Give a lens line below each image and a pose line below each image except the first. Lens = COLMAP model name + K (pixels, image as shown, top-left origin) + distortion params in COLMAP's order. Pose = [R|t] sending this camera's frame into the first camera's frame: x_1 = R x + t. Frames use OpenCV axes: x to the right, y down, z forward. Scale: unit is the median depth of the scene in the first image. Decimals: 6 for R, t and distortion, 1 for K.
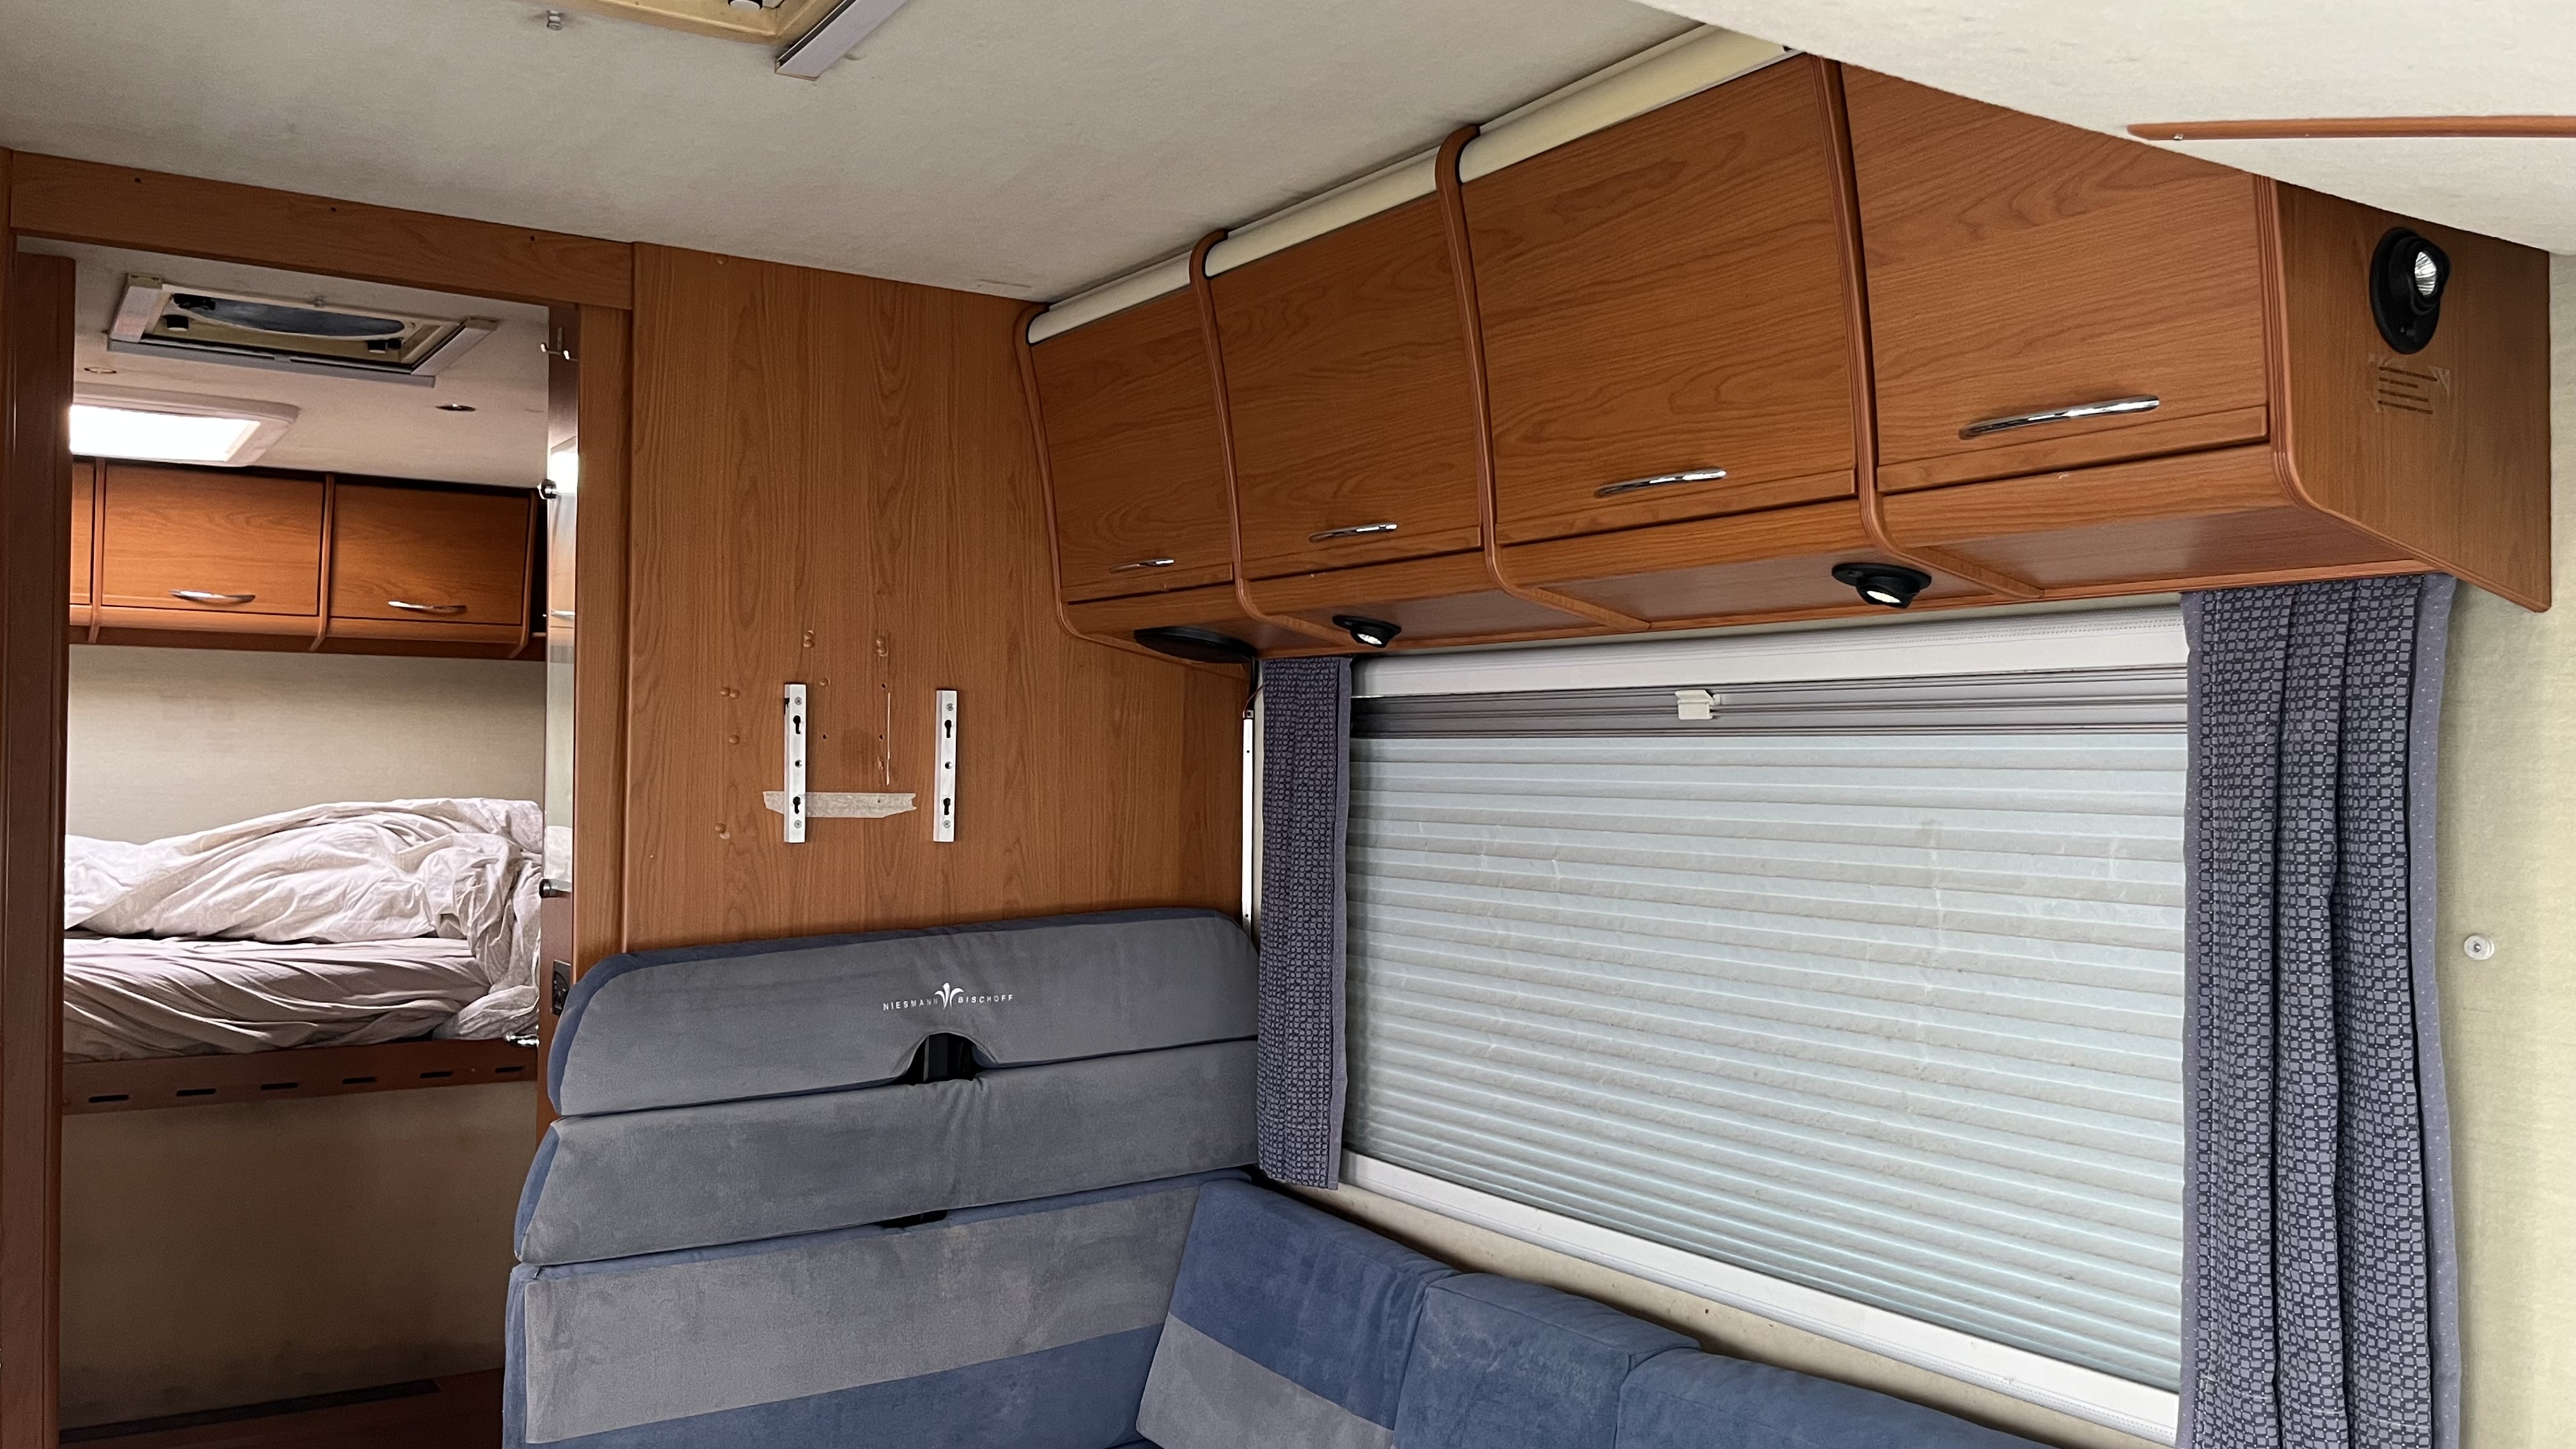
lens RADIAL K [[2059.9, 0, 1289.0], [0, 2059.9, 745.8], [0, 0, 1]] dist [0.057871, -0.070989]
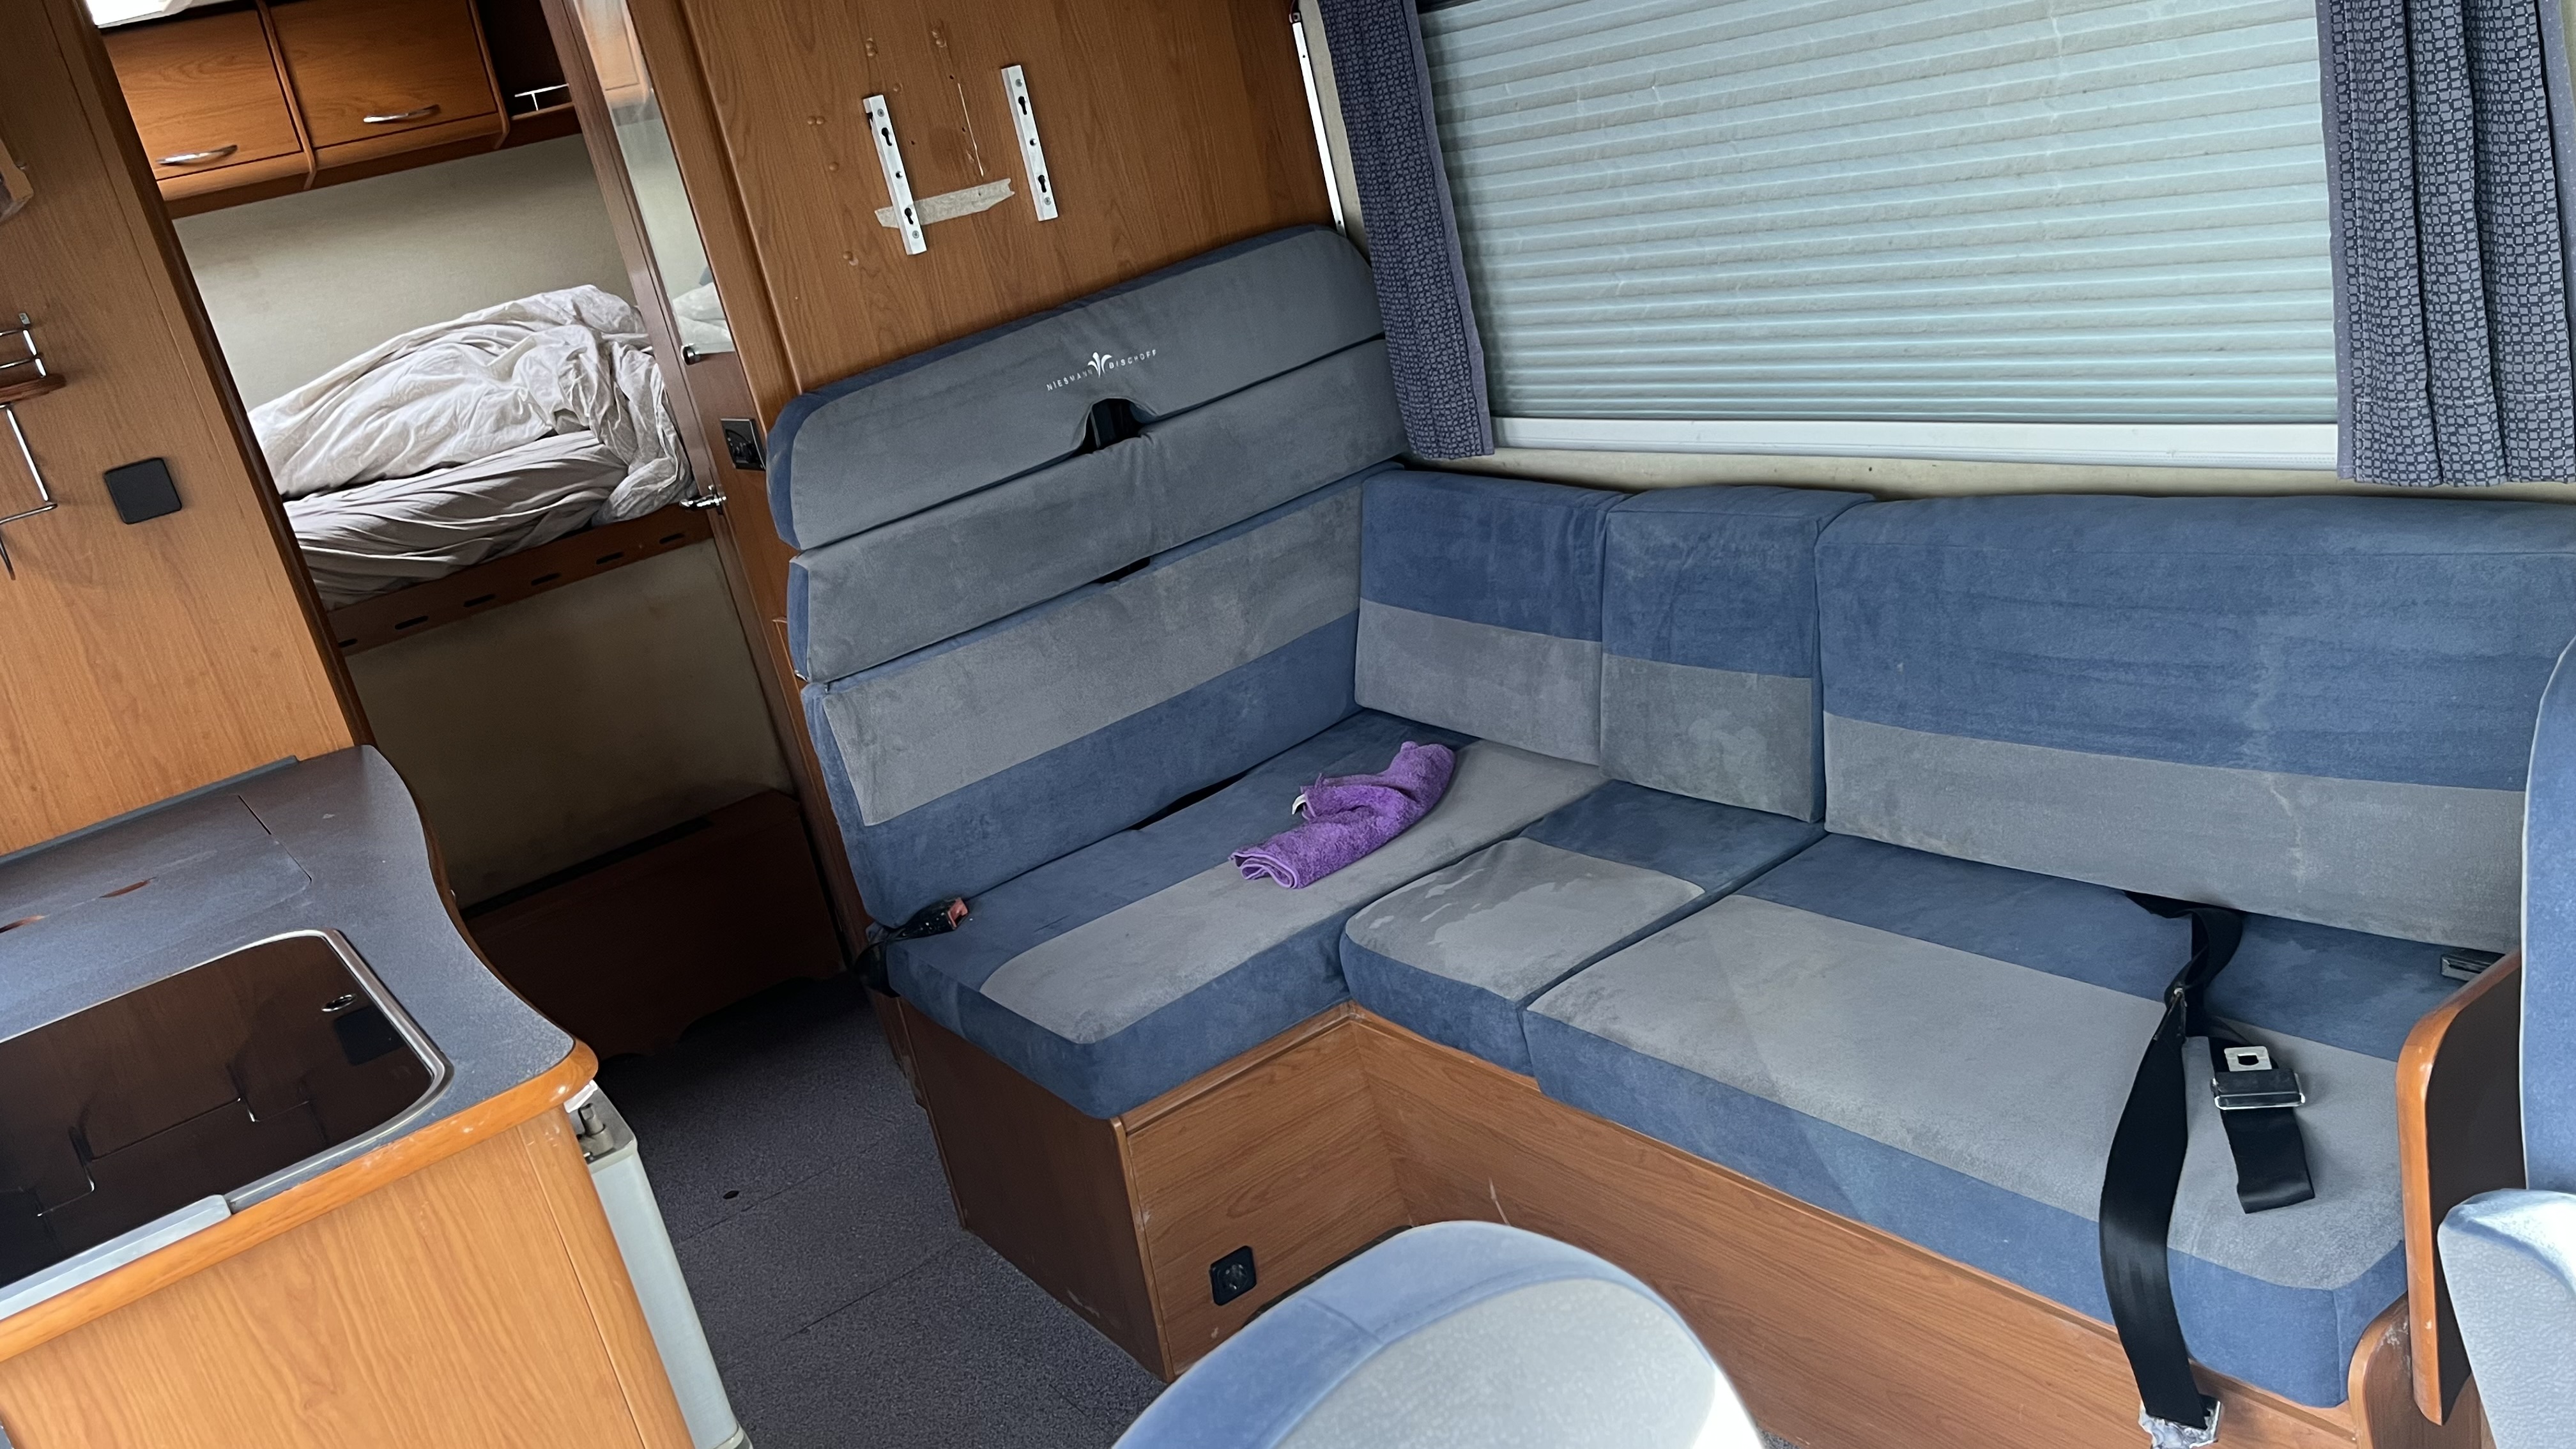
lens RADIAL K [[2059.9, 0, 1268.0], [0, 2059.9, 750.6], [0, 0, 1]] dist [0.057871, -0.070989]
pose [[0.971593, -0.232279, -0.045319, -0.078981], [0.234506, 0.919161, 0.316465, -0.011219], [-0.031852, -0.318103, 0.947521, -0.067919]]
